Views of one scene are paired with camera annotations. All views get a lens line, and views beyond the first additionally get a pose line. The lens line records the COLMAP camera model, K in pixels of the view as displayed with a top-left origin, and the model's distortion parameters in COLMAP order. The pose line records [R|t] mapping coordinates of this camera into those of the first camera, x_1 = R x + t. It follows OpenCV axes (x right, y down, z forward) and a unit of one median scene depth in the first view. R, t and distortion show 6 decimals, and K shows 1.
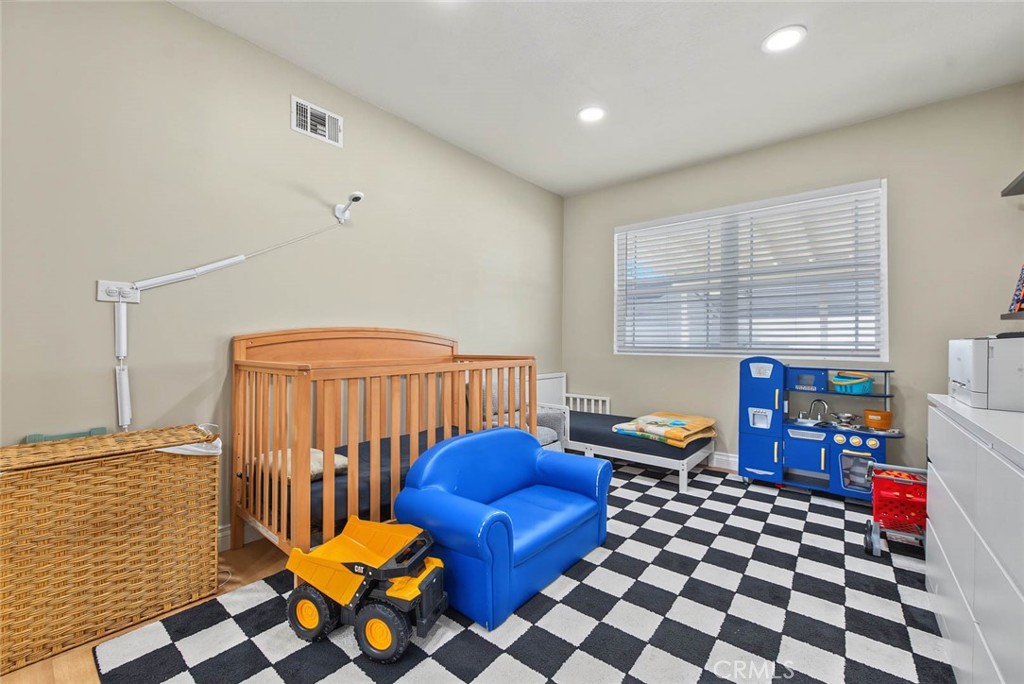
lens RADIAL K [[406.7, 0, 513.9], [0, 406.7, 344.8], [0, 0, 1]] dist [-0.000449, -0.000185]
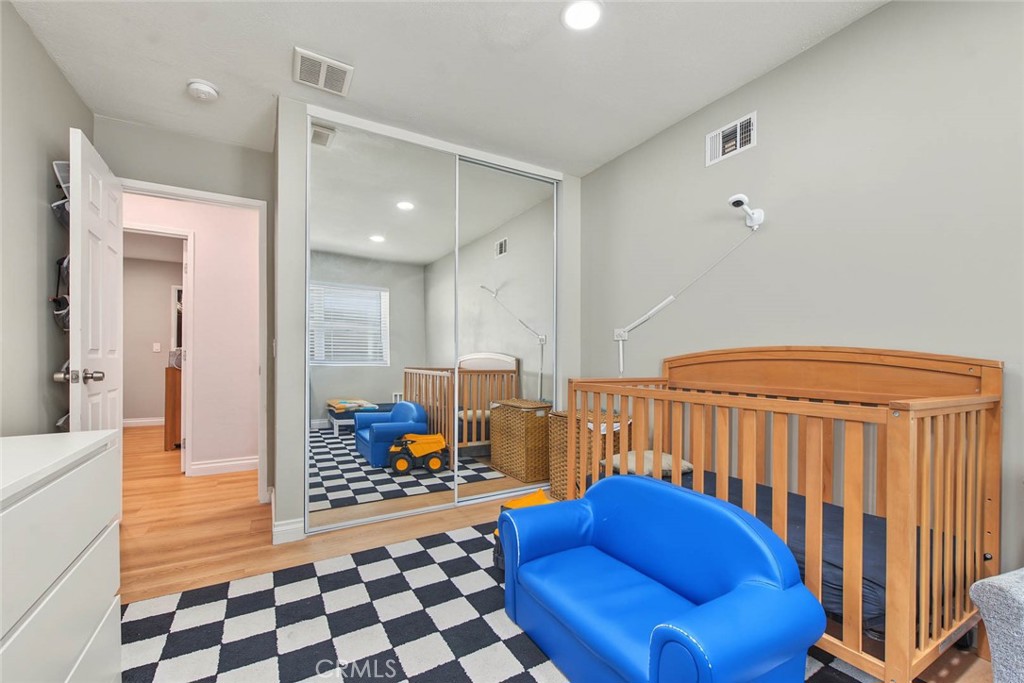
lens RADIAL K [[428.2, 0, 508.0], [0, 428.2, 360.3], [0, 0, 1]] dist [0.000908, -0.000030]
pose [[-0.381650, 0.001741, -0.924305, 0.775974], [-0.006779, 0.999966, 0.004683, -0.019818], [0.924282, 0.008054, -0.381625, 1.034431]]
